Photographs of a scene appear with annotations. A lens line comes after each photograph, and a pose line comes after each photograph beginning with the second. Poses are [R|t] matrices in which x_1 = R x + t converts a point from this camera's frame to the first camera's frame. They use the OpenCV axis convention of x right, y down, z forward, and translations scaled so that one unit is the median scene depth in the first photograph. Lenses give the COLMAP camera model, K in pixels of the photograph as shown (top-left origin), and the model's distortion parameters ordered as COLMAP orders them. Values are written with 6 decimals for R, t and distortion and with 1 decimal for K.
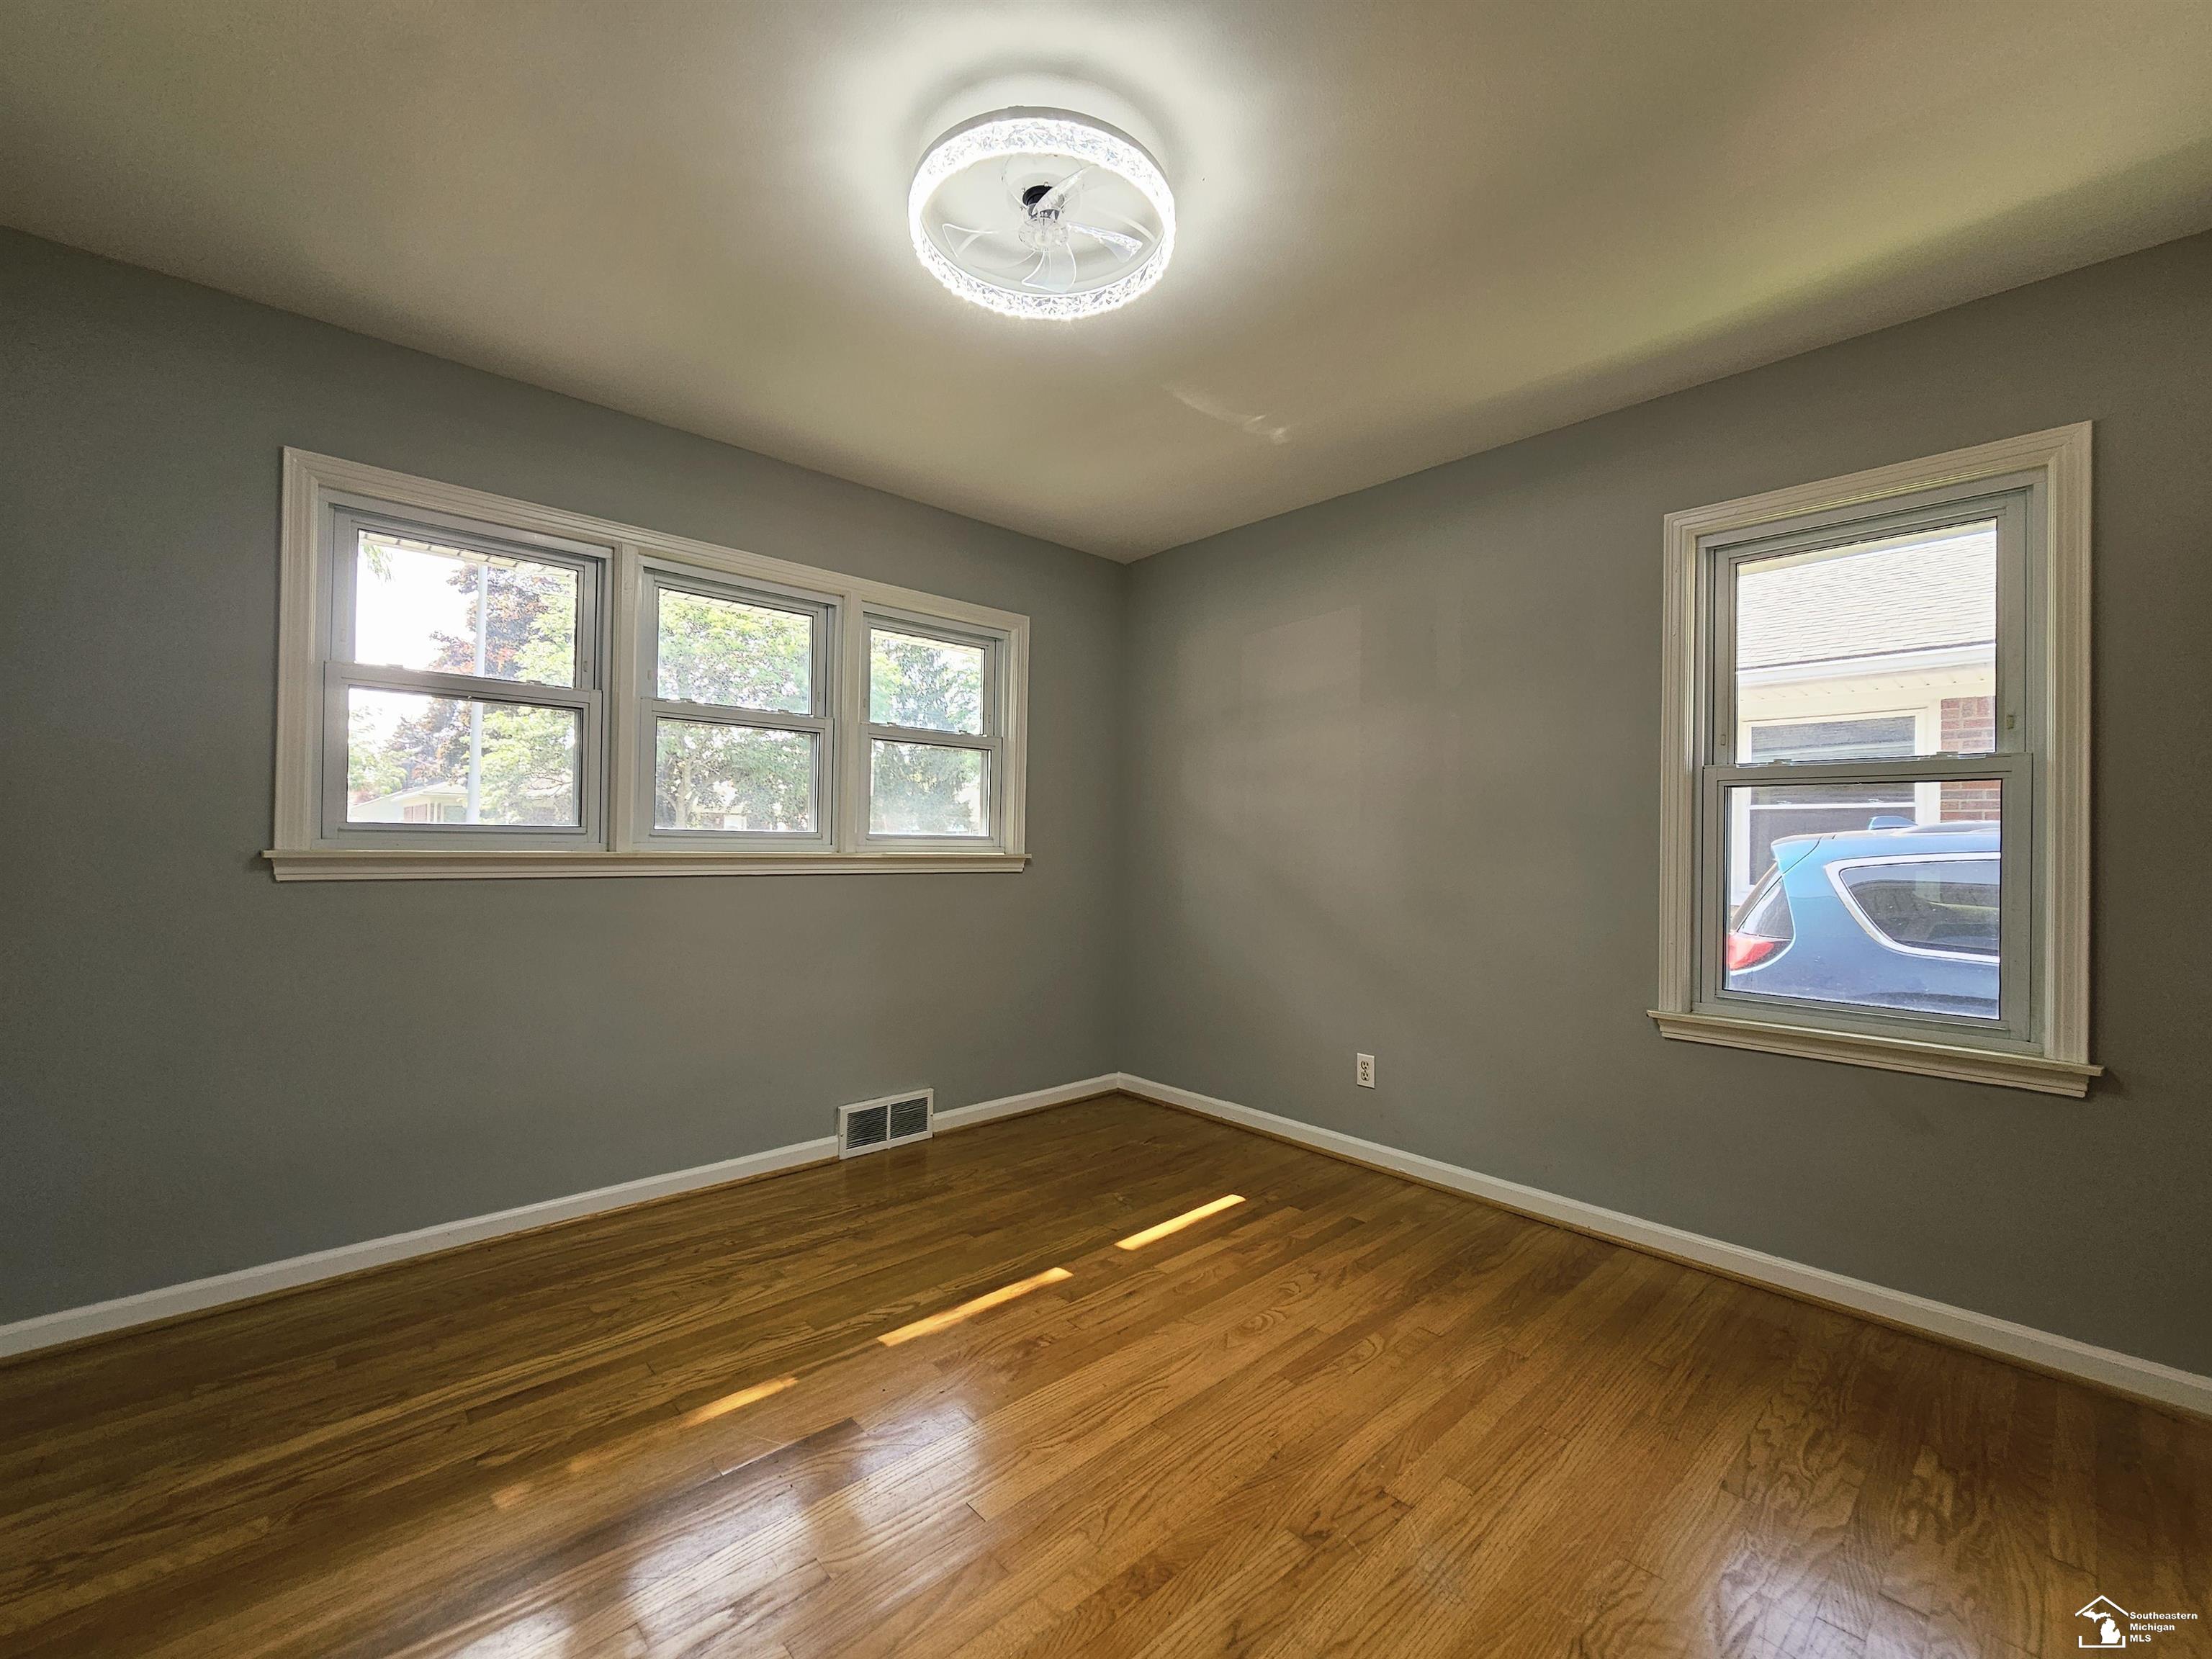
lens RADIAL K [[906.9, 0, 1106.0], [0, 906.9, 829.5], [0, 0, 1]] dist [0.000027, 0.000085]
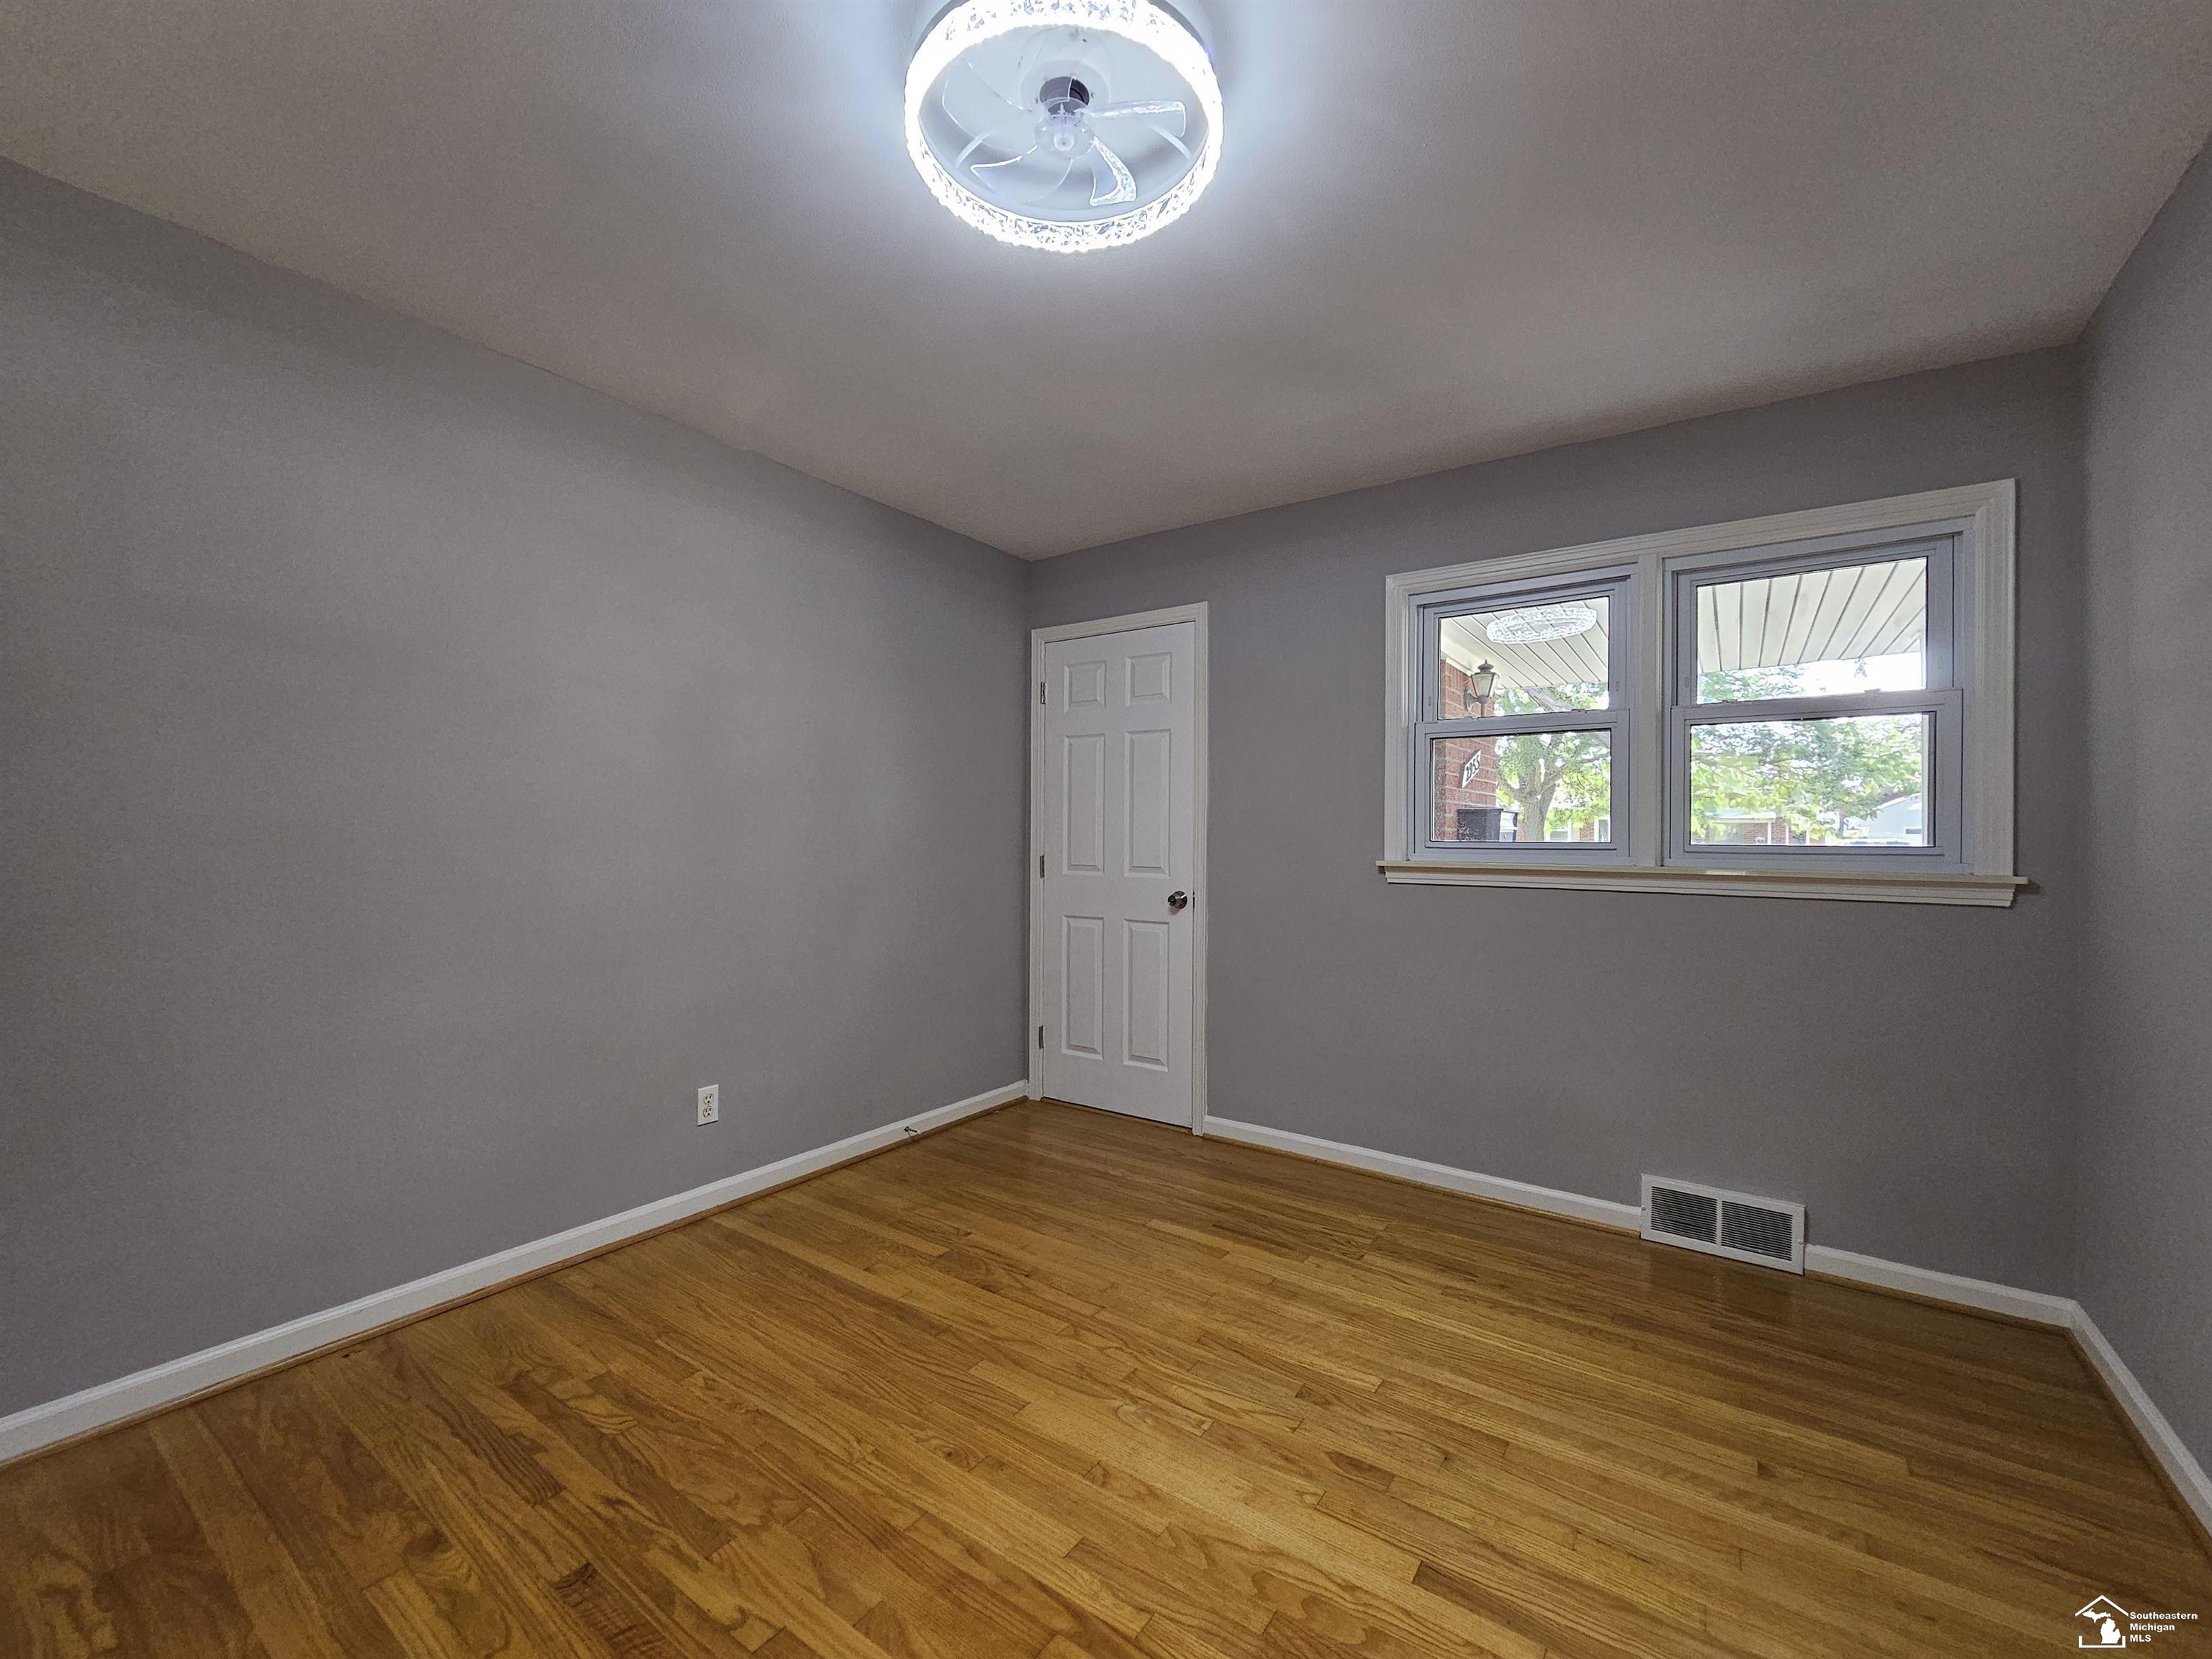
lens RADIAL K [[893.0, 0, 1111.5], [0, 893.0, 834.1], [0, 0, 1]] dist [0.000588, 0.000433]
pose [[0.203441, -0.020215, -0.978878, 0.472589], [0.003039, 0.999795, -0.020016, 0.010887], [0.979082, 0.001097, 0.203461, 0.407563]]
